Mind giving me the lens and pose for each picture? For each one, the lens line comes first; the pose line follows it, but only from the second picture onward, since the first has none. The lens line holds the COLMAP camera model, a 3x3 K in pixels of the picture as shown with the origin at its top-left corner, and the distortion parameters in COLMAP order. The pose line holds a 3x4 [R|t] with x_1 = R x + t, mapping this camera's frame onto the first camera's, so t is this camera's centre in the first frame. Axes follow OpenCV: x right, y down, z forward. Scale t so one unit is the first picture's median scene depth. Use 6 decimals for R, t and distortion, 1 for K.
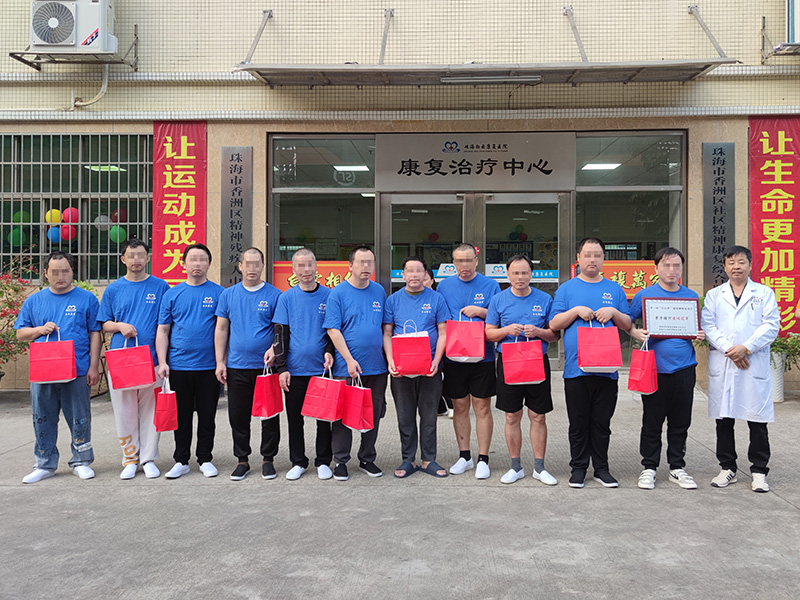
lens RADIAL K [[736.8, 0, 368.0], [0, 736.8, 268.9], [0, 0, 1]] dist [0.065708, -0.048862]
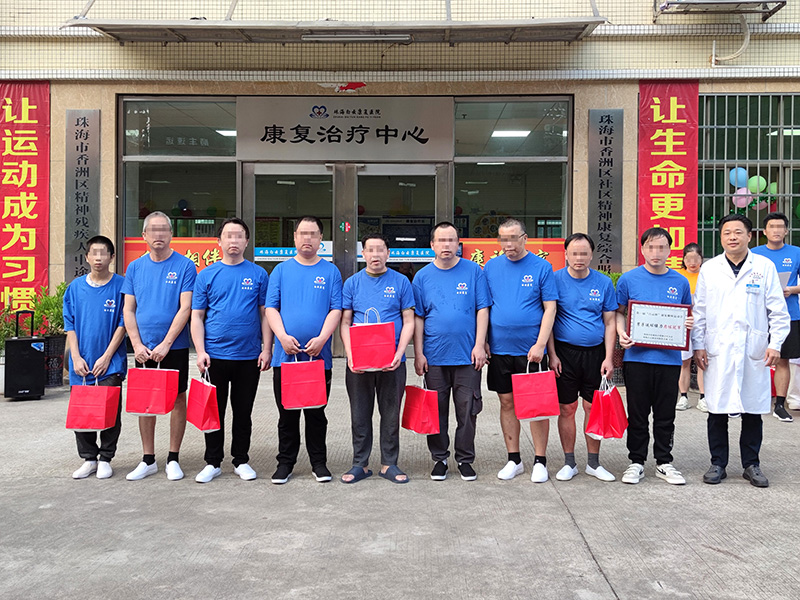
lens RADIAL K [[855.1, 0, 399.9], [0, 855.1, 265.0], [0, 0, 1]] dist [0.075085, -0.108196]
pose [[0.999986, 0.003934, -0.003548, 0.217135], [-0.003842, 0.999669, 0.025446, -0.004642], [0.003647, -0.025432, 0.999670, -0.056174]]
